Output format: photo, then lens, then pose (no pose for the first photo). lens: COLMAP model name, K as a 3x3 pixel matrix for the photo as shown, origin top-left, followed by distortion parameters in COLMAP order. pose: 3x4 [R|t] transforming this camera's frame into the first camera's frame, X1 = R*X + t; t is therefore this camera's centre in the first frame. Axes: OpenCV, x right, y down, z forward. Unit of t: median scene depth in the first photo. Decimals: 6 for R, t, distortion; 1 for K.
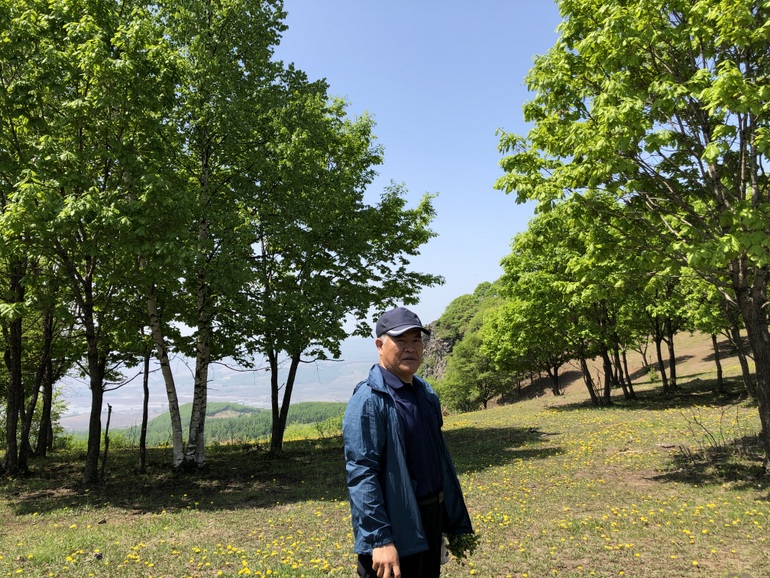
lens RADIAL K [[632.9, 0, 383.5], [0, 632.9, 286.5], [0, 0, 1]] dist [0.042996, -0.041901]
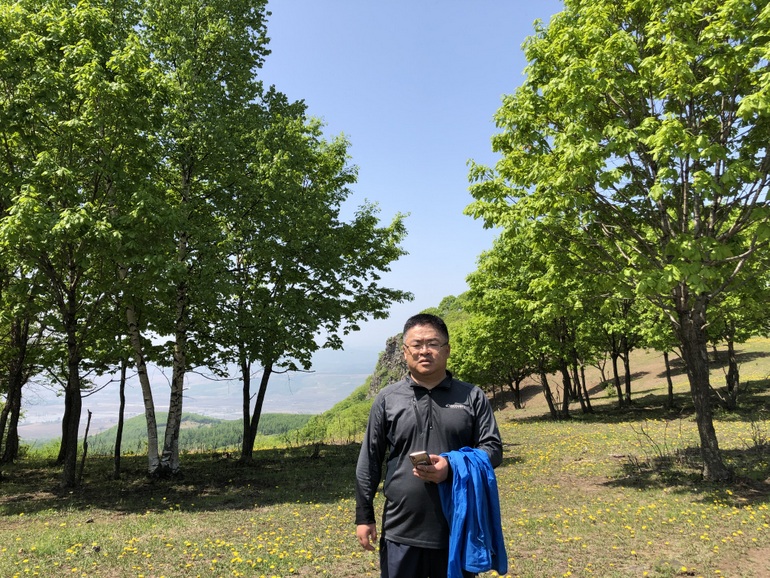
lens RADIAL K [[632.9, 0, 385.2], [0, 632.9, 286.5], [0, 0, 1]] dist [0.042996, -0.041901]
pose [[0.998132, 0.022782, 0.056679, -0.013963], [-0.021700, 0.999572, -0.019640, -0.005272], [-0.057102, 0.018374, 0.998199, -0.054042]]
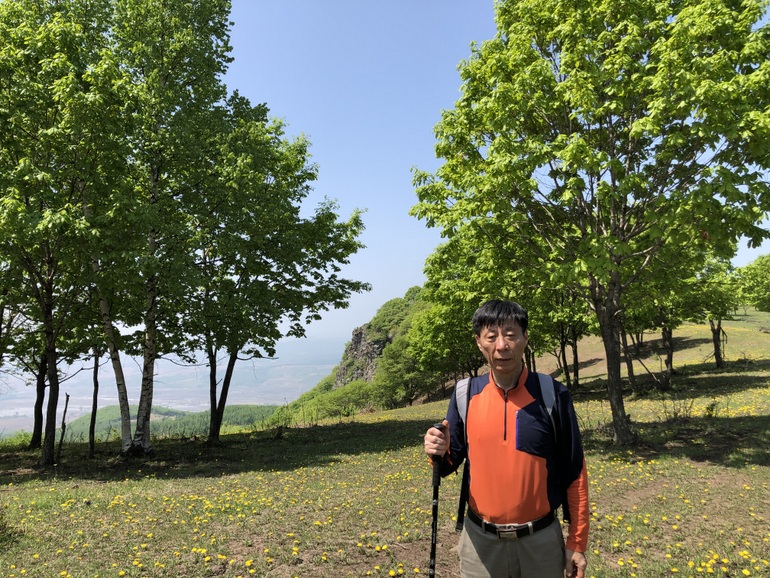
lens RADIAL K [[632.9, 0, 386.3], [0, 632.9, 288.4], [0, 0, 1]] dist [0.042996, -0.041901]
pose [[0.993643, 0.018079, 0.111119, -0.001366], [-0.017913, 0.999836, -0.002492, -0.006487], [-0.111146, 0.000486, 0.993804, -0.155981]]
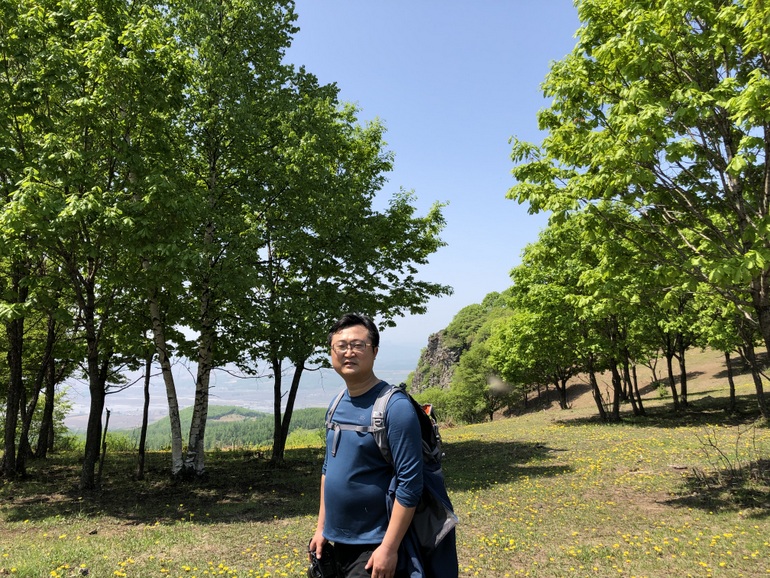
lens RADIAL K [[632.9, 0, 380.9], [0, 632.9, 287.9], [0, 0, 1]] dist [0.042996, -0.041901]
pose [[0.999569, 0.023879, -0.017049, 0.002037], [-0.024037, 0.999670, -0.009105, -0.002431], [0.016826, 0.009511, 0.999813, 0.021513]]
